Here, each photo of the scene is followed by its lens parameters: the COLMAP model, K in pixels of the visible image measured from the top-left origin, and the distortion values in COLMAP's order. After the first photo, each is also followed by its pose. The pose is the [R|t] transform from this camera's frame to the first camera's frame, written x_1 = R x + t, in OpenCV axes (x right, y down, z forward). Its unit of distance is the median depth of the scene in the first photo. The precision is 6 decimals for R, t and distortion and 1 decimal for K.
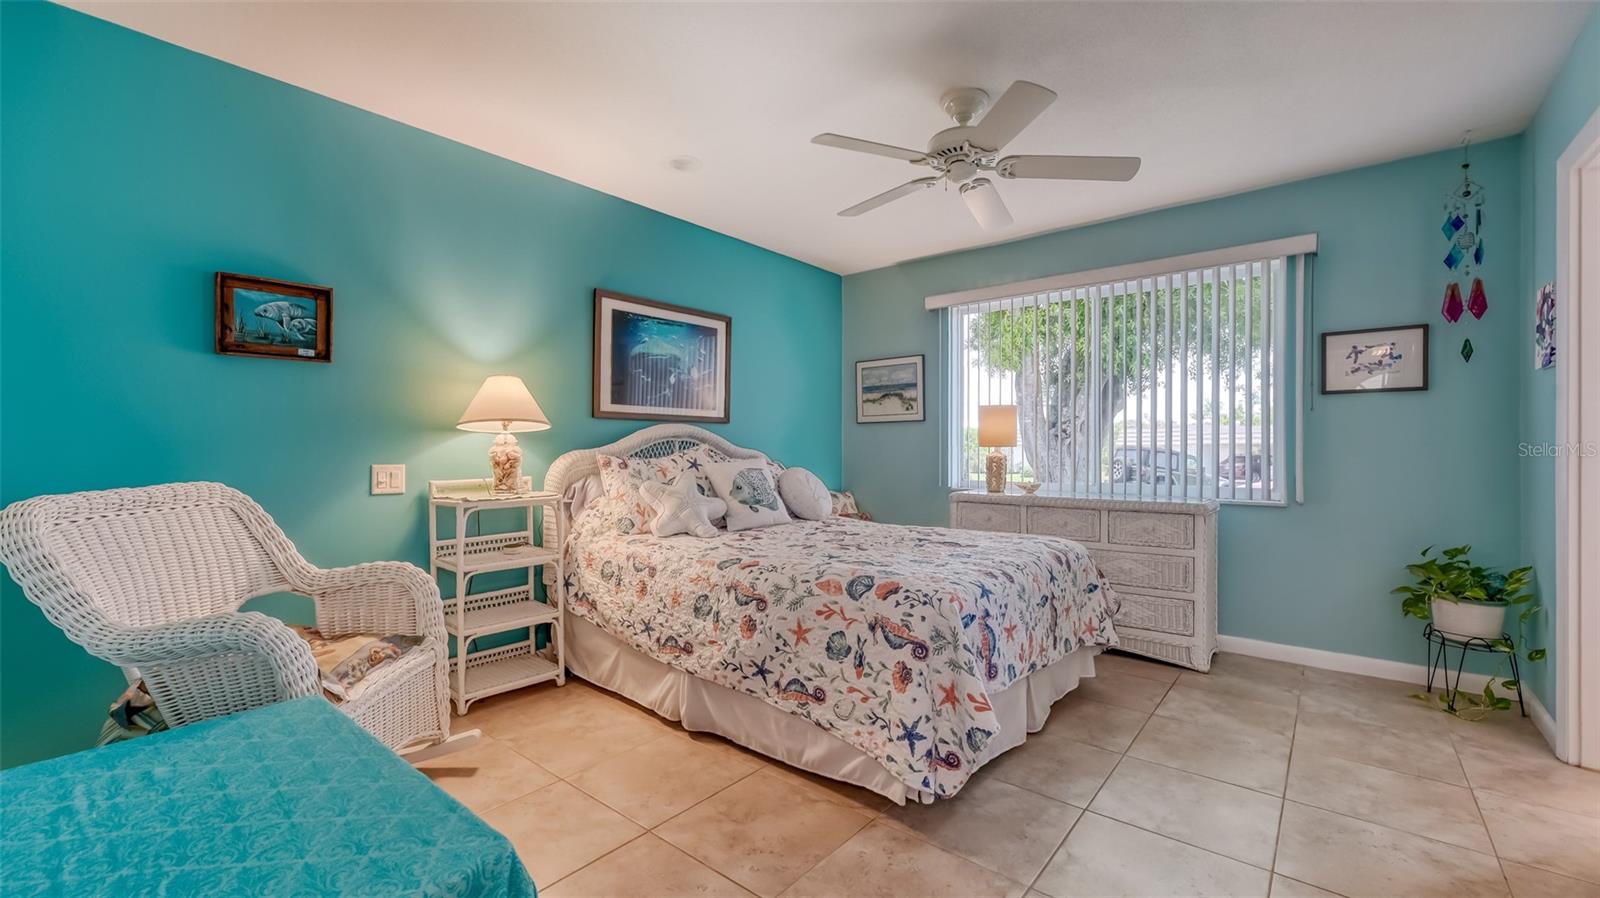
lens RADIAL K [[645.7, 0, 798.9], [0, 645.7, 446.9], [0, 0, 1]] dist [-0.000775, -0.000126]
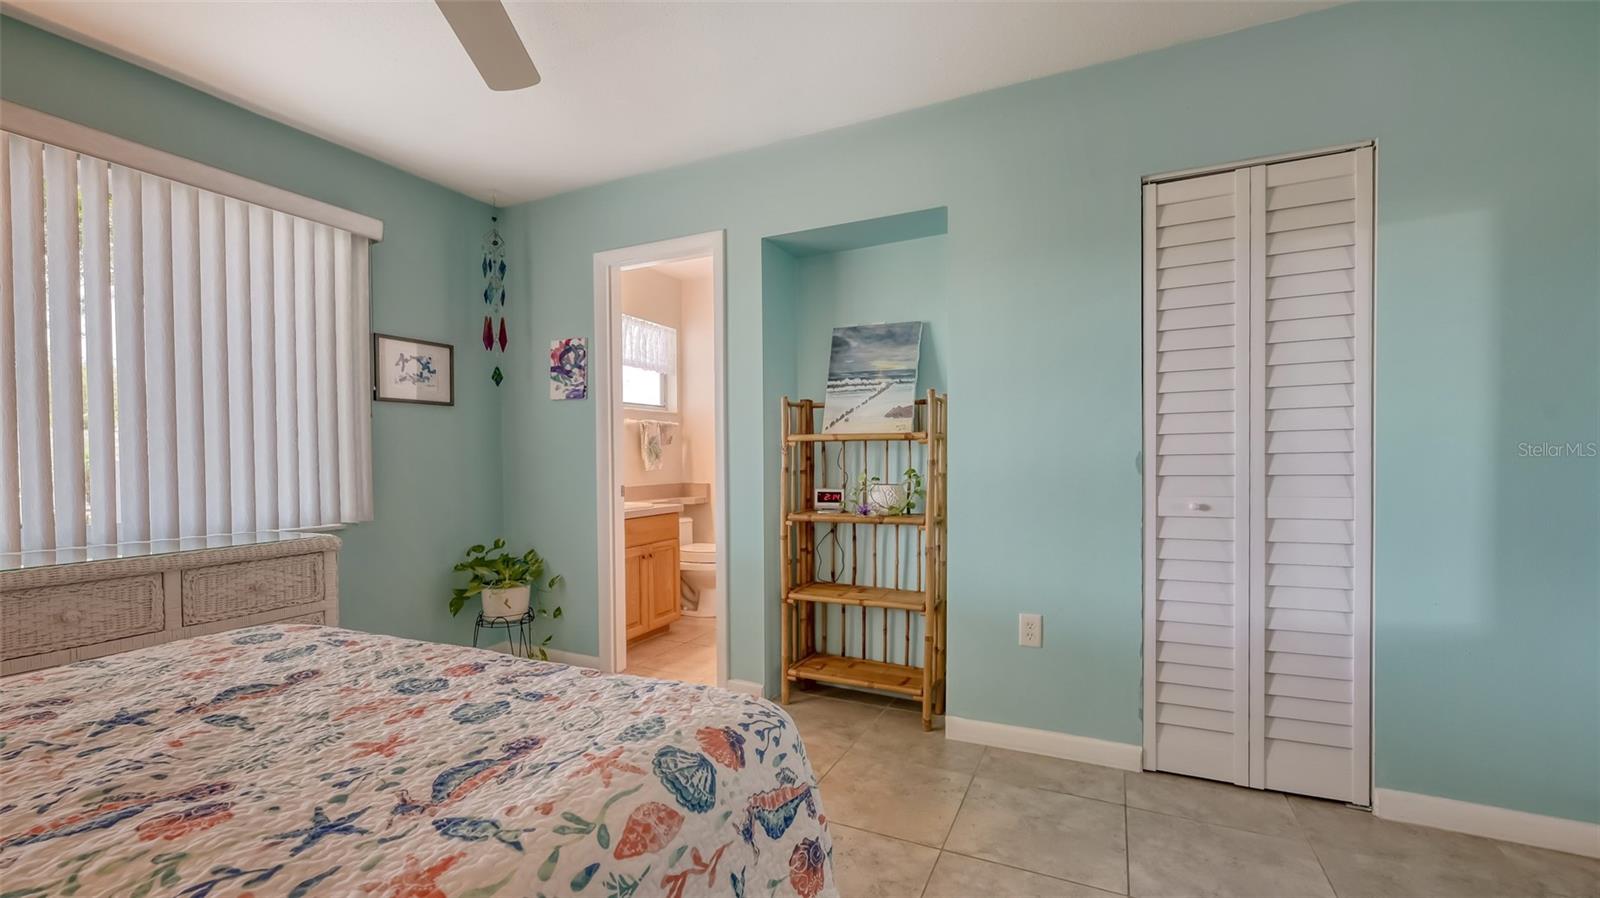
lens RADIAL K [[645.7, 0, 792.8], [0, 645.7, 472.5], [0, 0, 1]] dist [-0.000775, -0.000126]
pose [[-0.232591, -0.022158, 0.972322, -0.233630], [0.002230, 0.999726, 0.023316, 0.000363], [-0.972572, 0.007591, -0.232478, 0.708569]]
